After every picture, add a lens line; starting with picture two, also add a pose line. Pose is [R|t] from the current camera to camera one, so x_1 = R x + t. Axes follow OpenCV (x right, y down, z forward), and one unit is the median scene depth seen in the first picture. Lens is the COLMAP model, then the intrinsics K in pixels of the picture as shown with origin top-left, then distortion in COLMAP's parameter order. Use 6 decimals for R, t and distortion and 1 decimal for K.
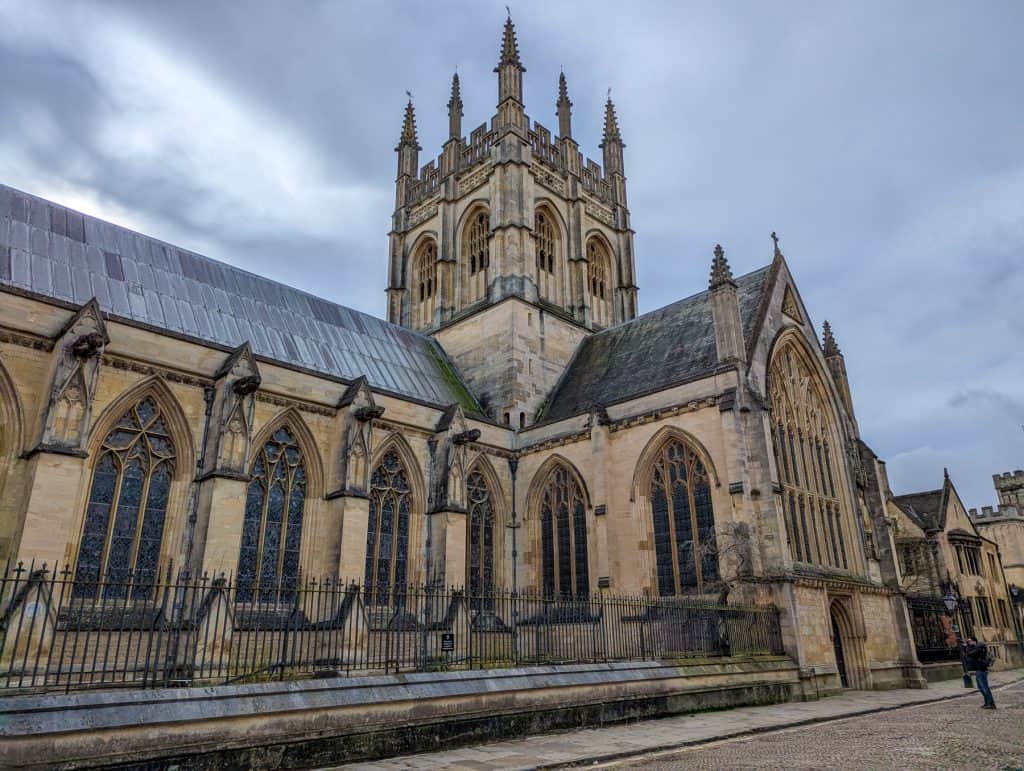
lens RADIAL K [[716.4, 0, 511.5], [0, 716.4, 383.6], [0, 0, 1]] dist [-0.006822, -0.005243]
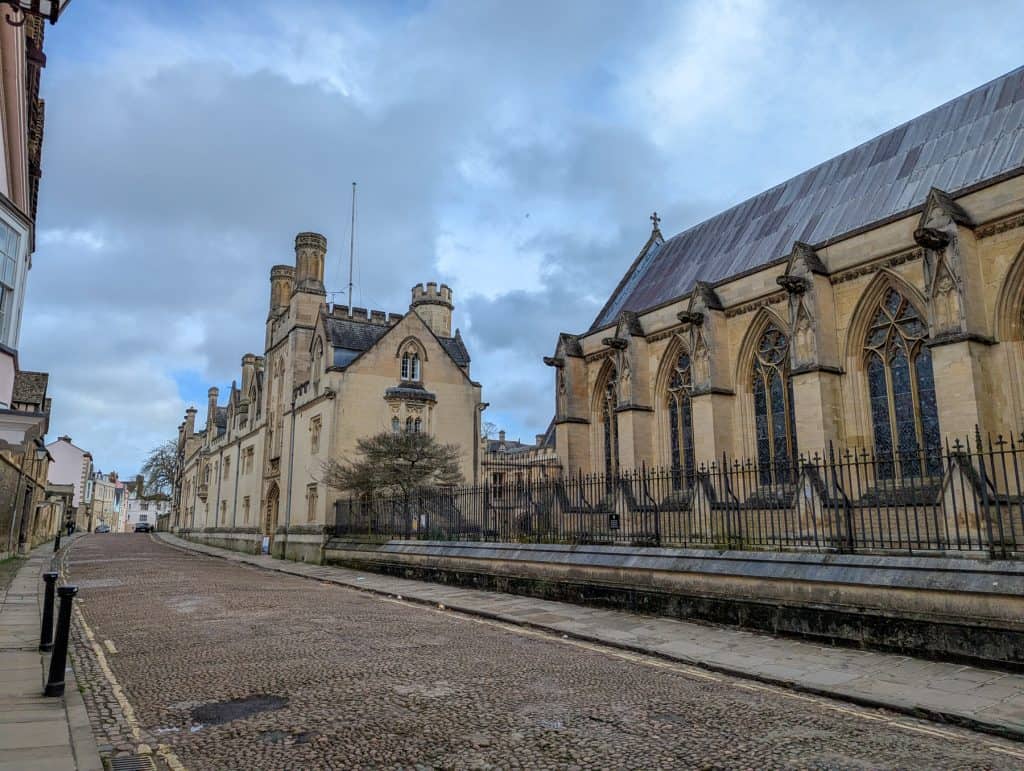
lens RADIAL K [[716.4, 0, 511.0], [0, 716.4, 384.5], [0, 0, 1]] dist [-0.006822, -0.005243]
pose [[-0.229948, -0.167677, -0.958649, 0.925661], [0.336001, 0.910796, -0.239902, 0.329823], [0.913360, -0.377272, -0.153096, 0.957549]]
